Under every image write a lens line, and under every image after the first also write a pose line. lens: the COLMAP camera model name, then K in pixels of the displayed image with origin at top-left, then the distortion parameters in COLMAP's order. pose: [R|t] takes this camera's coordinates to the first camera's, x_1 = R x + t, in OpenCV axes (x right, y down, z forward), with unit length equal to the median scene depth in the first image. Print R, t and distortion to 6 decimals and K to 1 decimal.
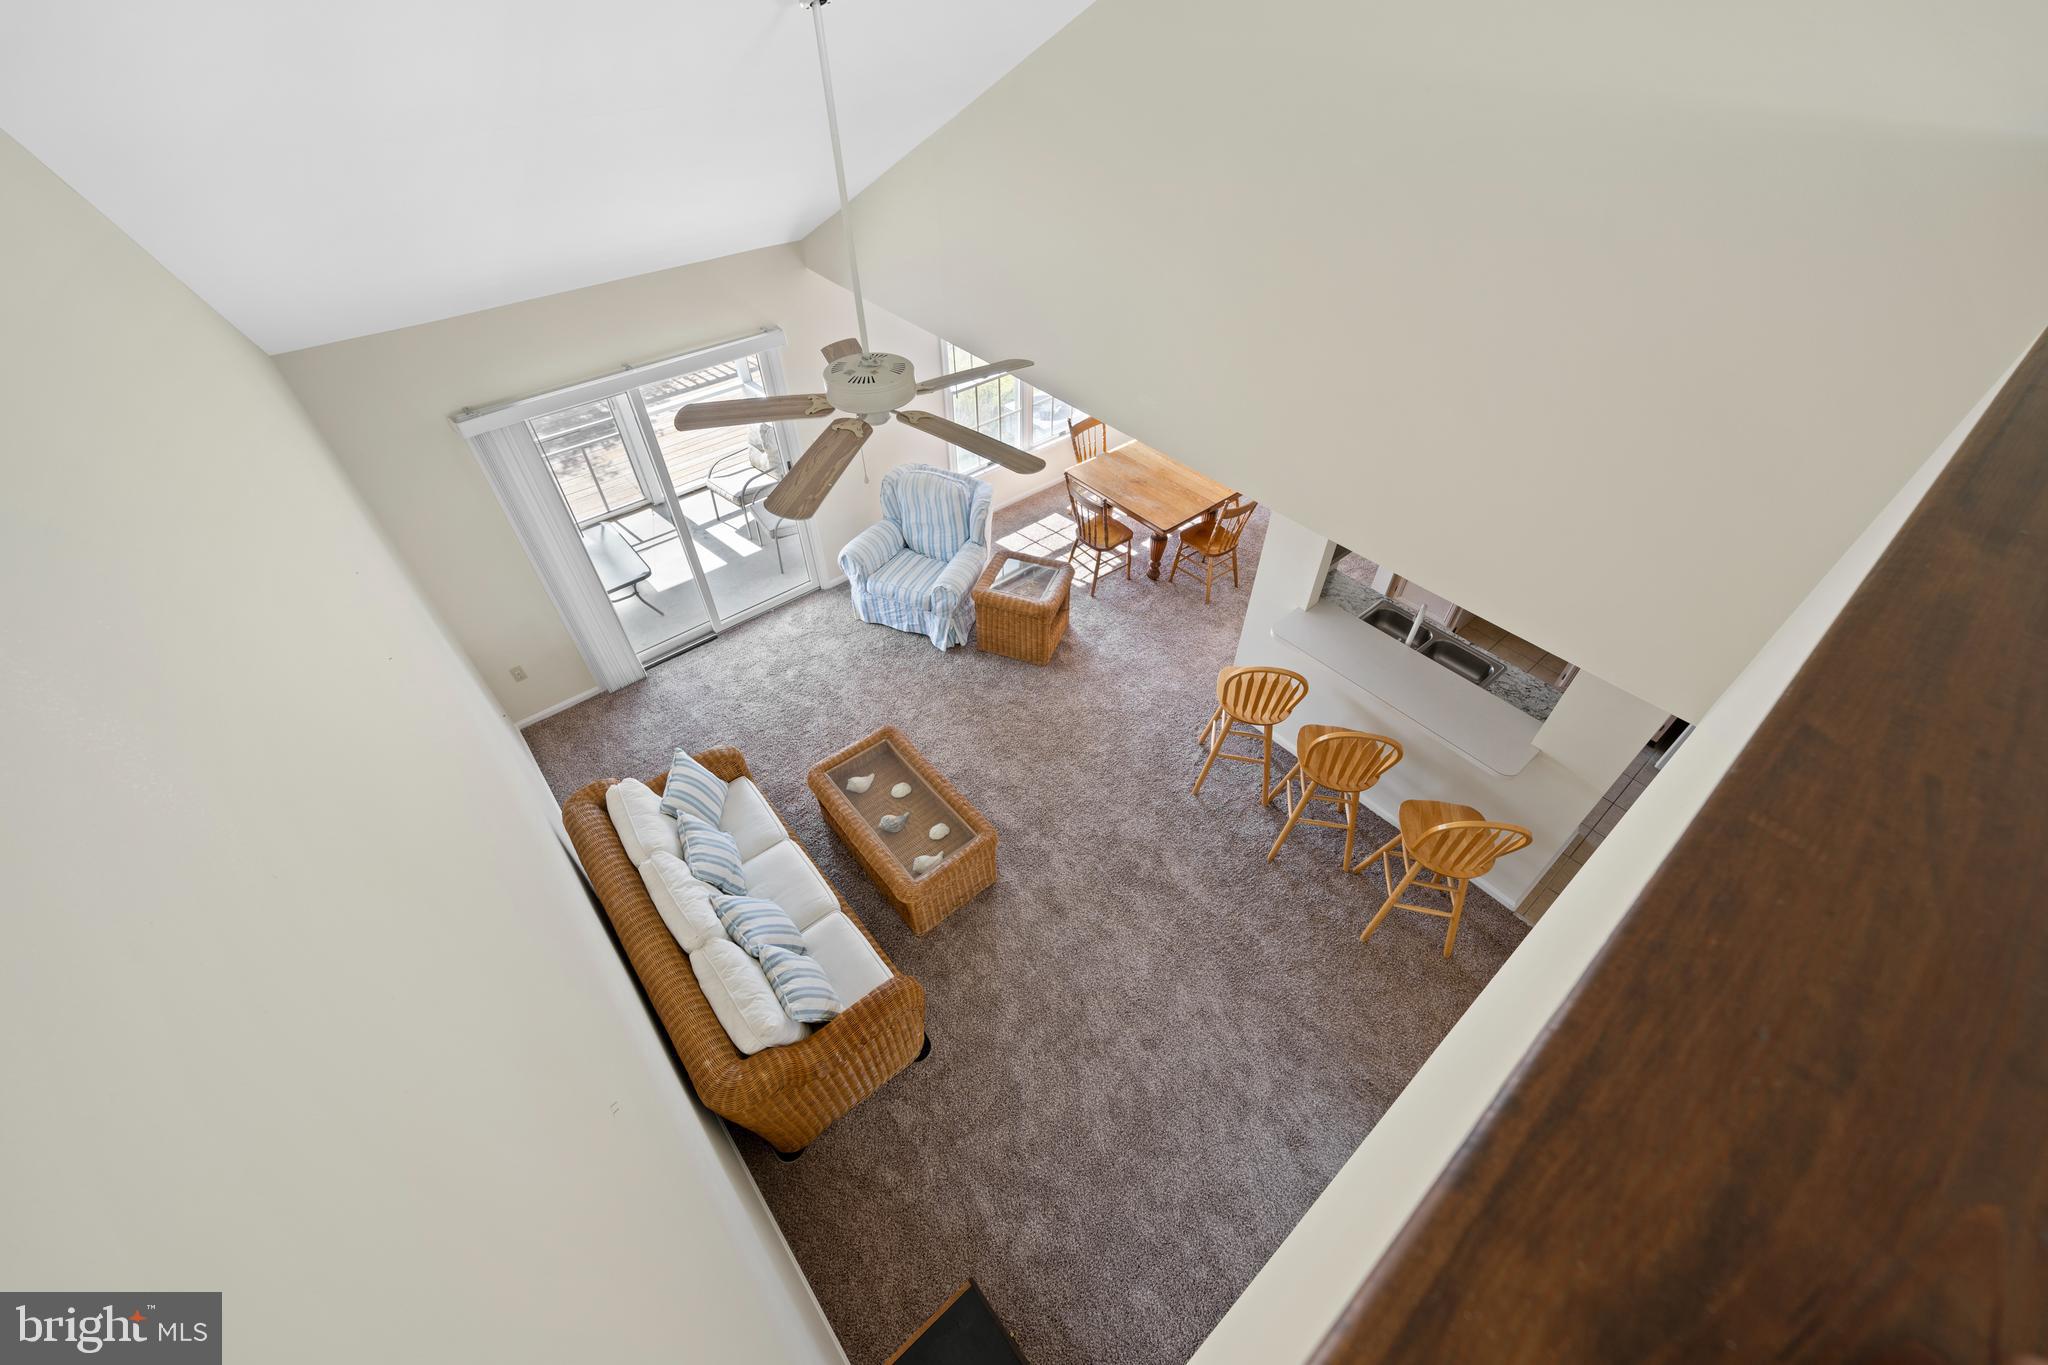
lens RADIAL K [[807.2, 0, 1018.3], [0, 807.2, 691.3], [0, 0, 1]] dist [-0.001091, 0.000478]
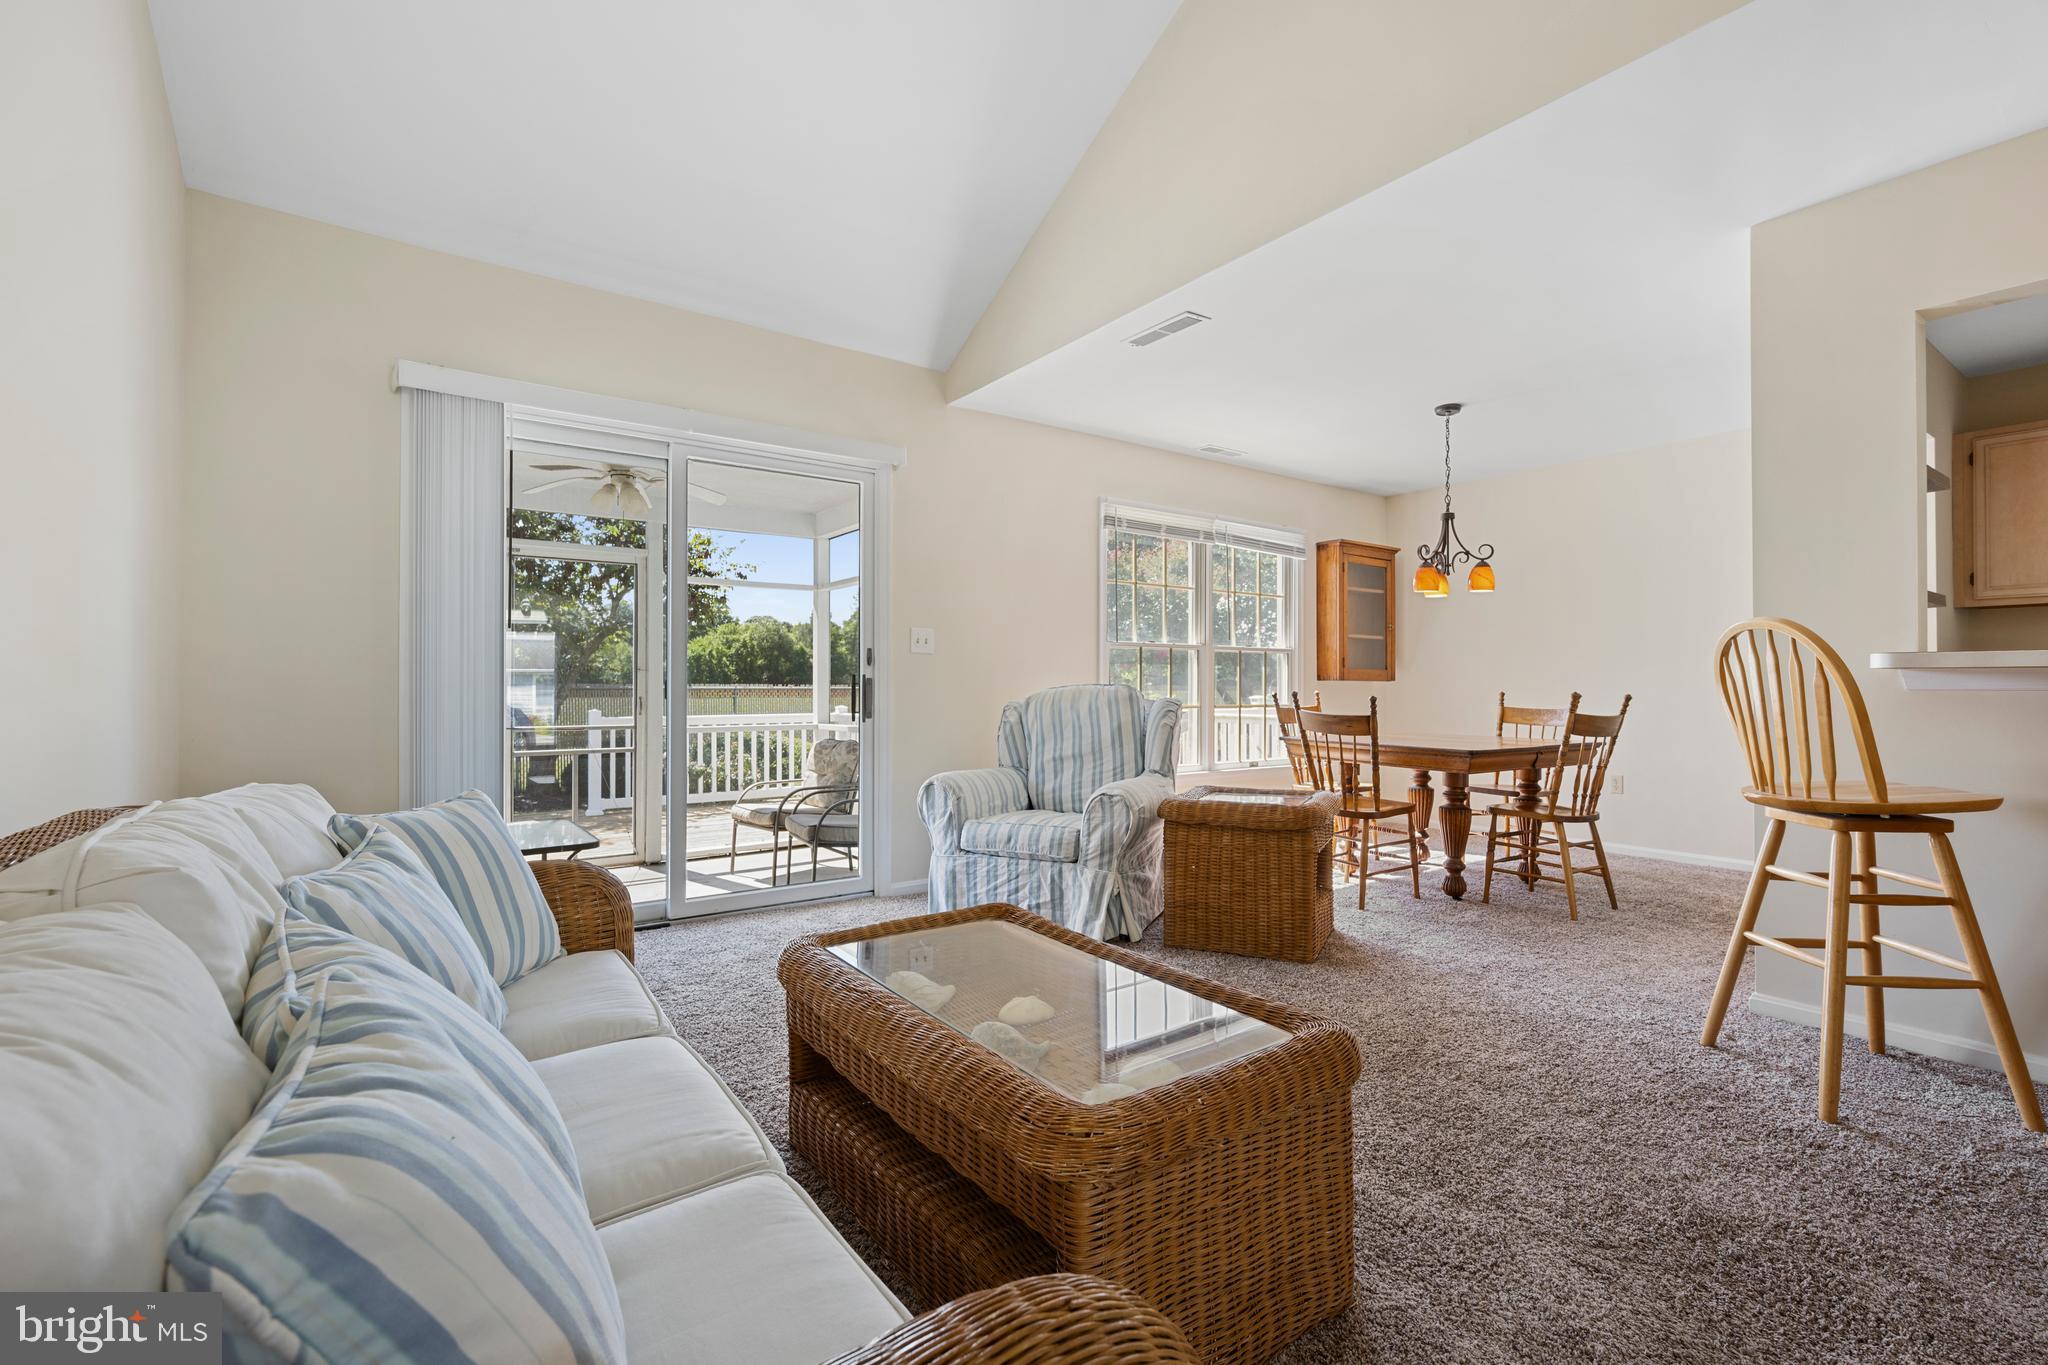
lens RADIAL K [[911.1, 0, 1052.8], [0, 911.1, 686.1], [0, 0, 1]] dist [0.001309, -0.000561]
pose [[0.998101, 0.007996, -0.061085, -0.087643], [-0.049003, 0.703968, -0.708540, 0.243501], [0.037336, 0.710187, 0.703022, 0.489930]]
